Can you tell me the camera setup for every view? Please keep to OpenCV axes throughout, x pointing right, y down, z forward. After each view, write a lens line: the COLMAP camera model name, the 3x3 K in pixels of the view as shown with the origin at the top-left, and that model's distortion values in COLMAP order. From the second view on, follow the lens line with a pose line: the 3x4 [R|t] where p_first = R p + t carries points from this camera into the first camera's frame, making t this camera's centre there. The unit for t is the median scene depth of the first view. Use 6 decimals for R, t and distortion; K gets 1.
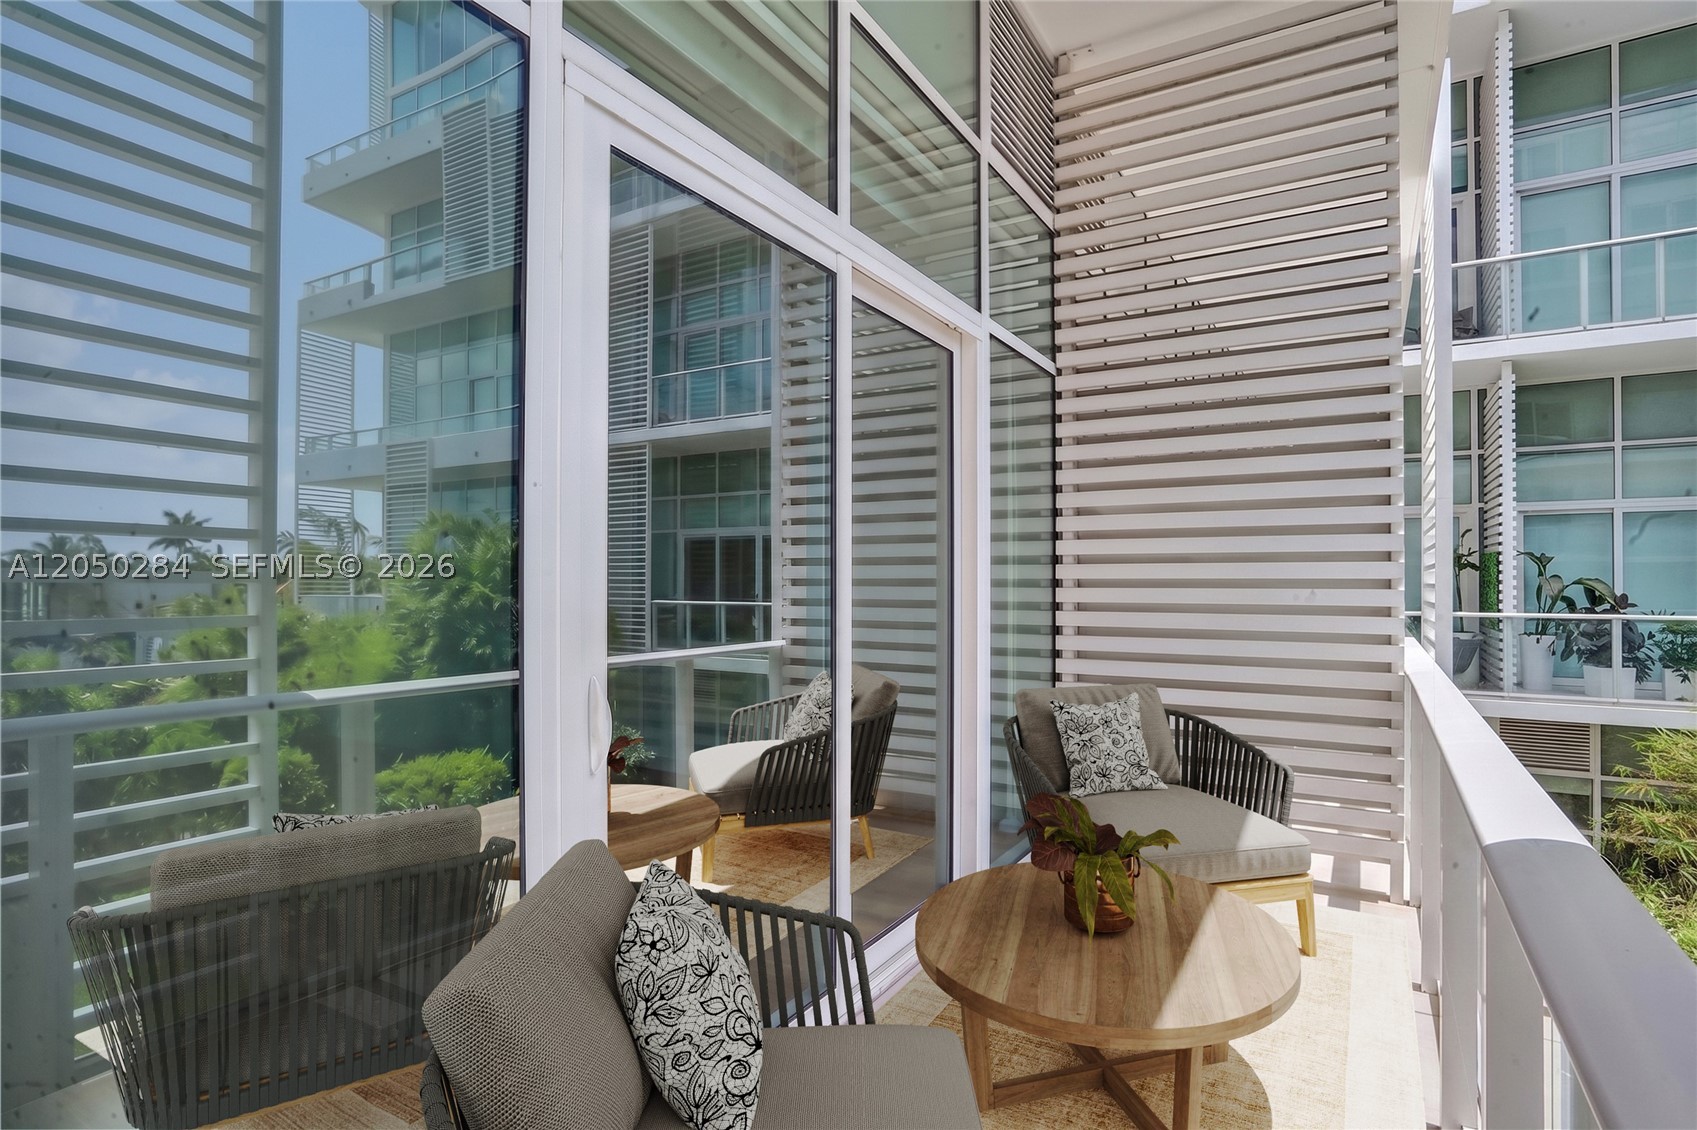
lens RADIAL K [[897.1, 0, 853.2], [0, 897.1, 569.1], [0, 0, 1]] dist [-0.004002, 0.000220]
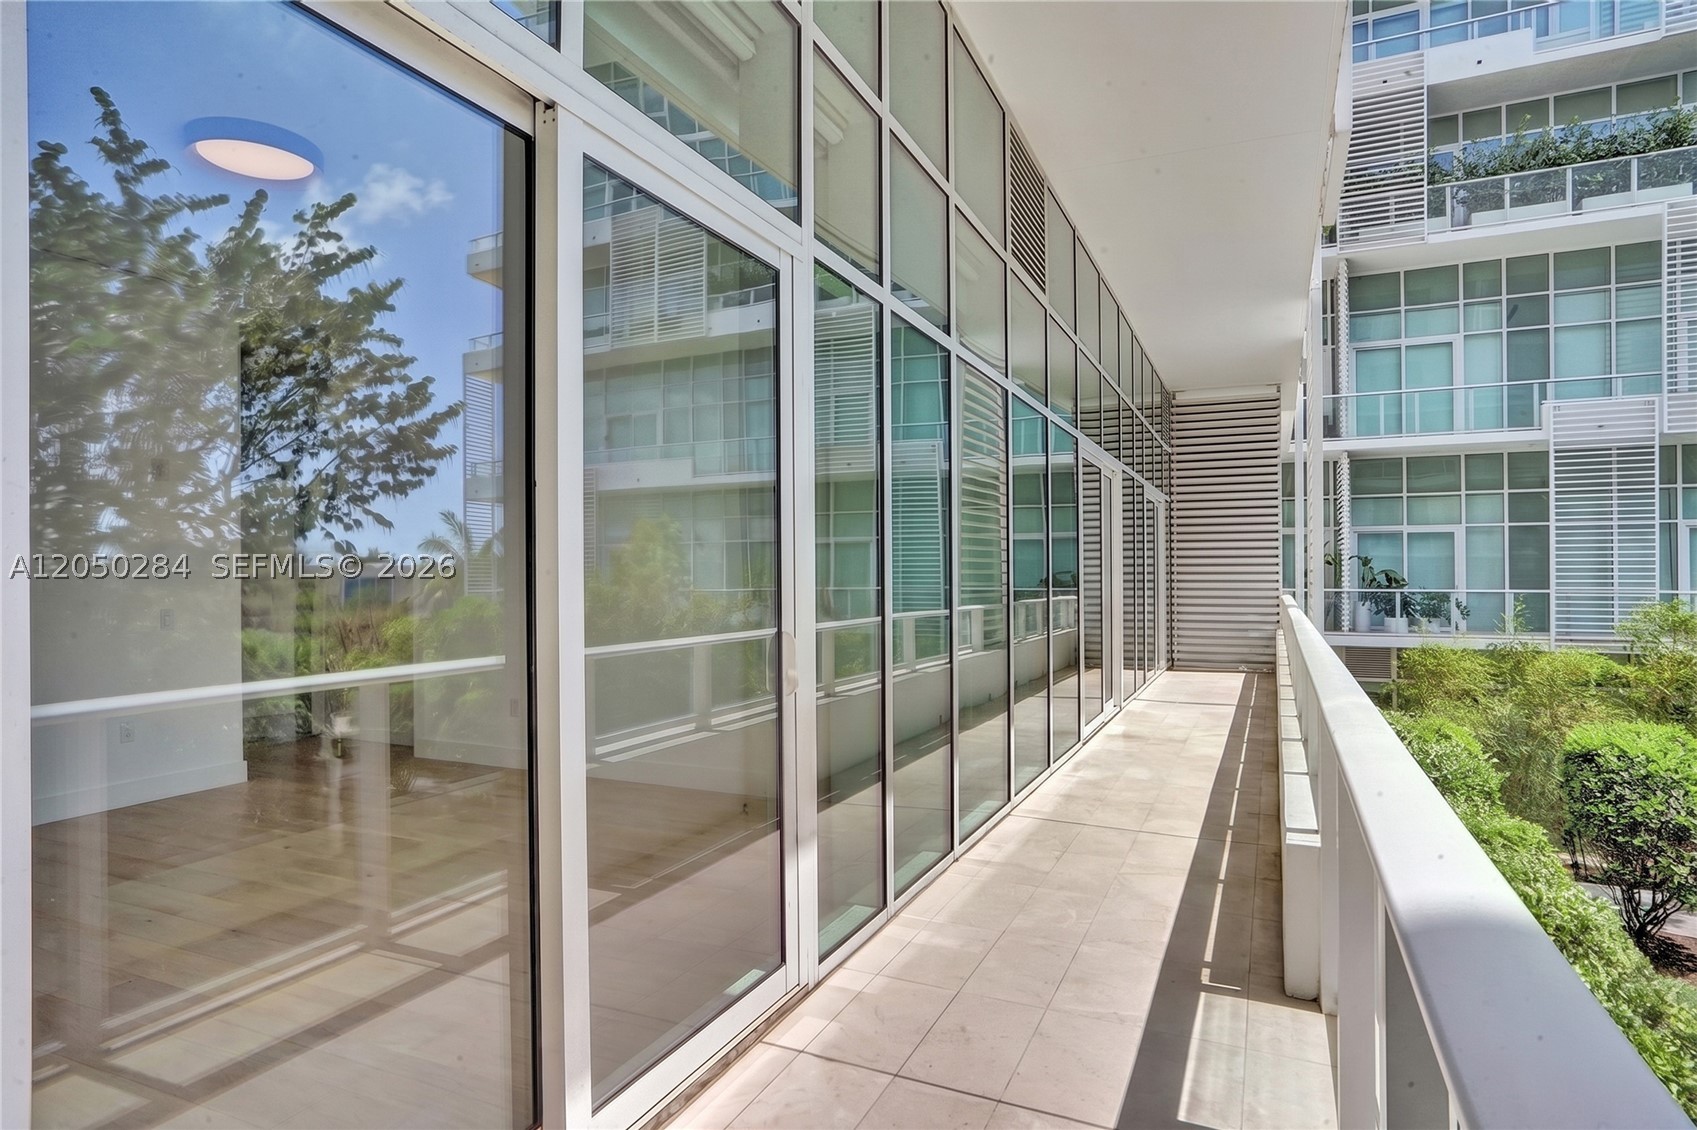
lens RADIAL K [[981.9, 0, 840.5], [0, 981.9, 568.1], [0, 0, 1]] dist [0.007574, 0.000148]
pose [[0.992864, -0.007558, 0.119013, -0.512618], [0.005380, 0.999812, 0.018612, -0.035786], [-0.119131, -0.017838, 0.992718, -0.836668]]
